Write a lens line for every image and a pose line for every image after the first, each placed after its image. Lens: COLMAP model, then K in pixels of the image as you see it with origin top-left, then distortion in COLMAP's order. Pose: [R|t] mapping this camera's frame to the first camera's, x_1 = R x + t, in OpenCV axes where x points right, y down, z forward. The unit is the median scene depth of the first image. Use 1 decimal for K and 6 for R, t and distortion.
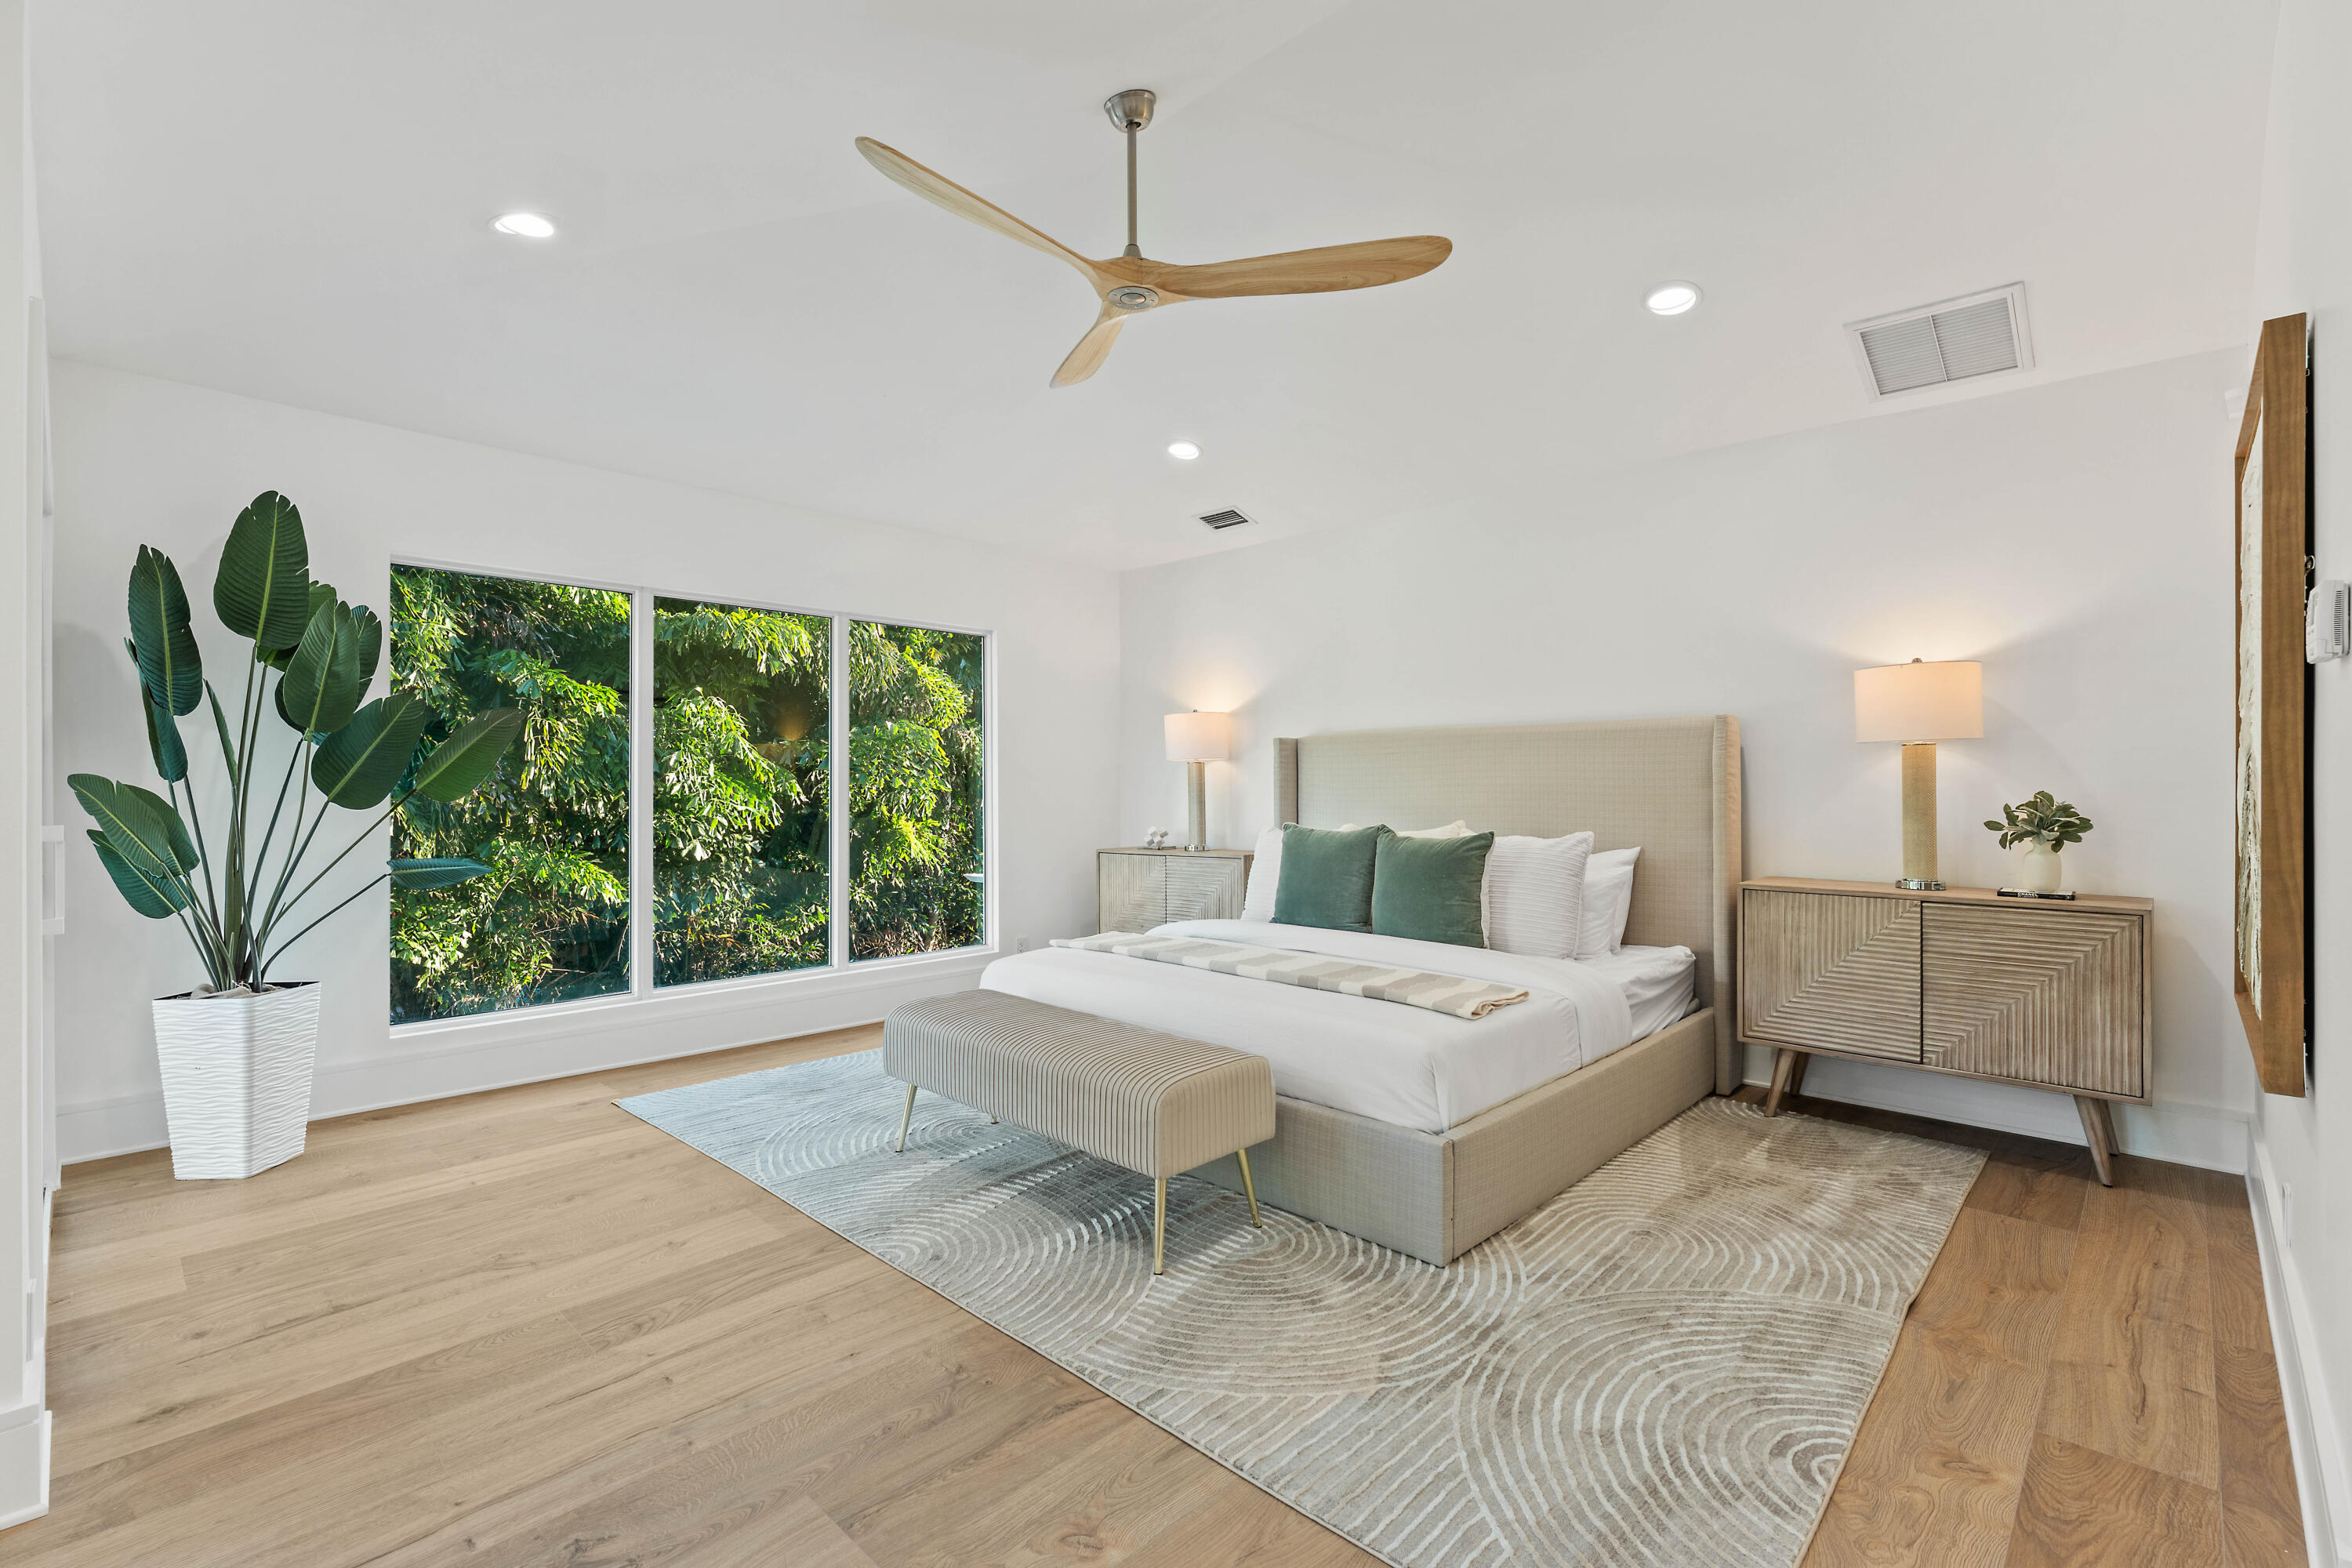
lens RADIAL K [[1047.8, 0, 1172.2], [0, 1047.8, 791.7], [0, 0, 1]] dist [-0.000456, -0.000137]
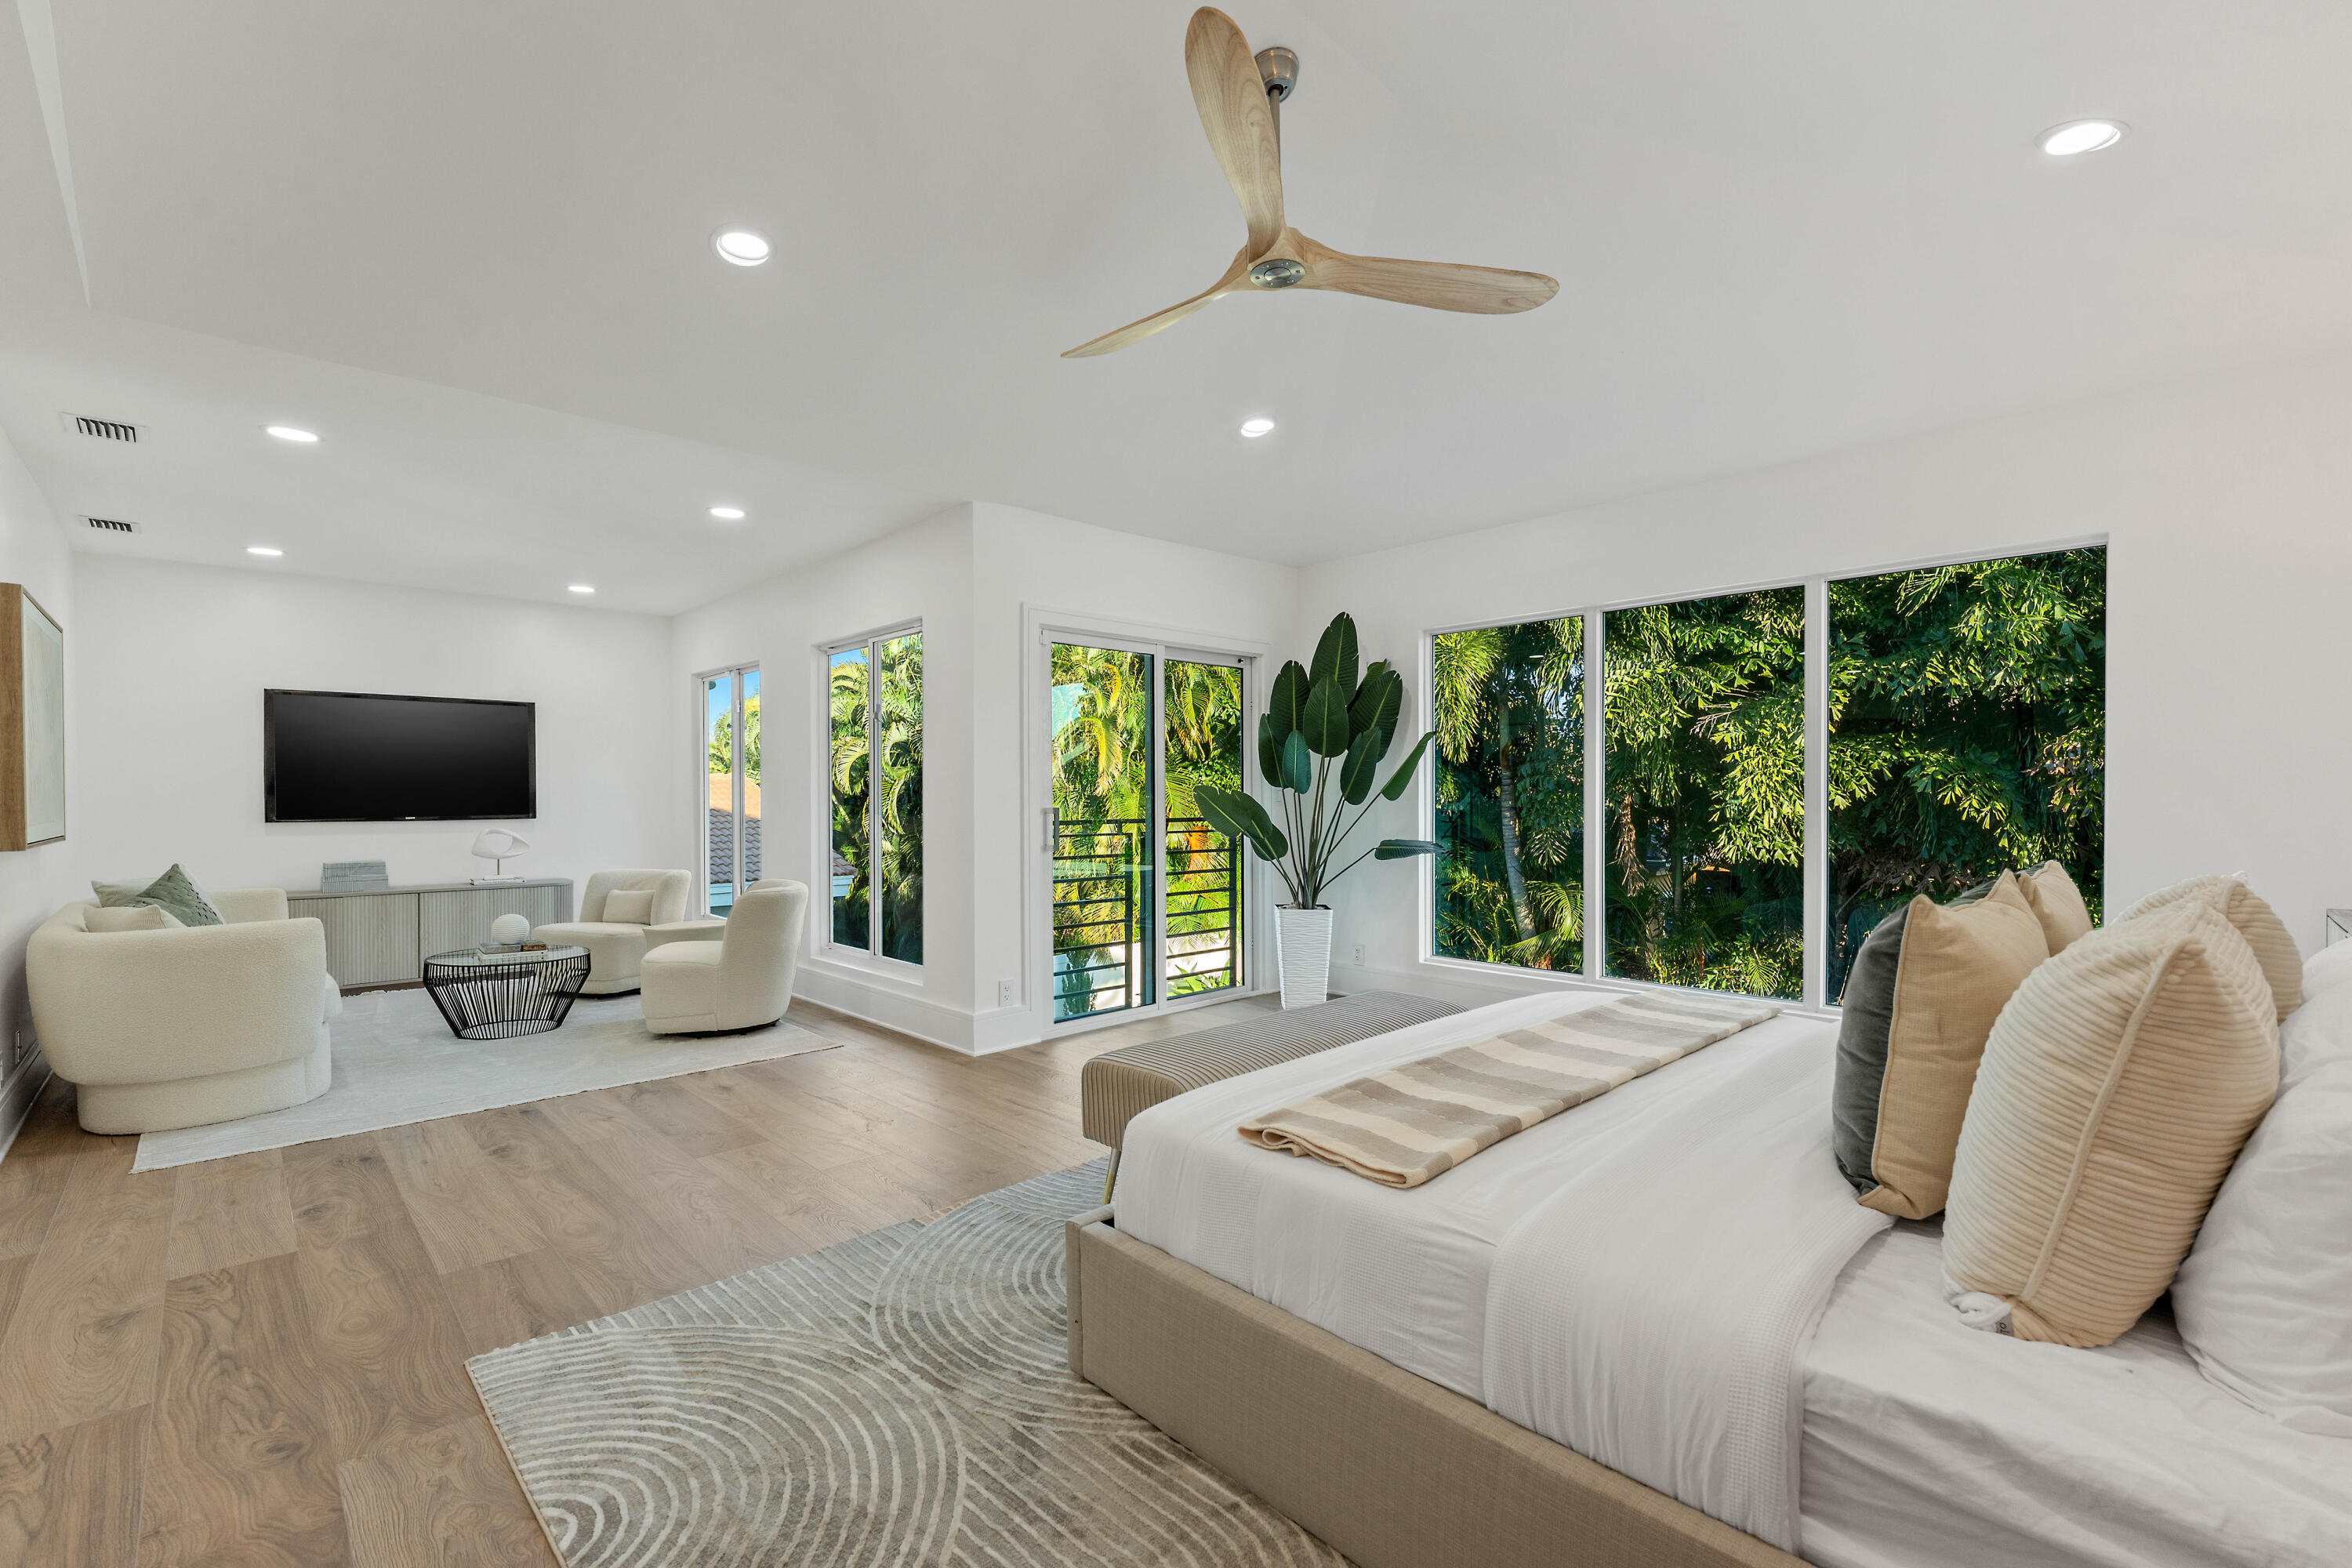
lens RADIAL K [[1025.5, 0, 1172.1], [0, 1025.5, 786.9], [0, 0, 1]] dist [-0.000721, -0.001014]
pose [[-0.050563, -0.001389, -0.998720, 1.009536], [0.003909, 0.999991, -0.001589, -0.002977], [0.998713, -0.003984, -0.050557, 1.067536]]
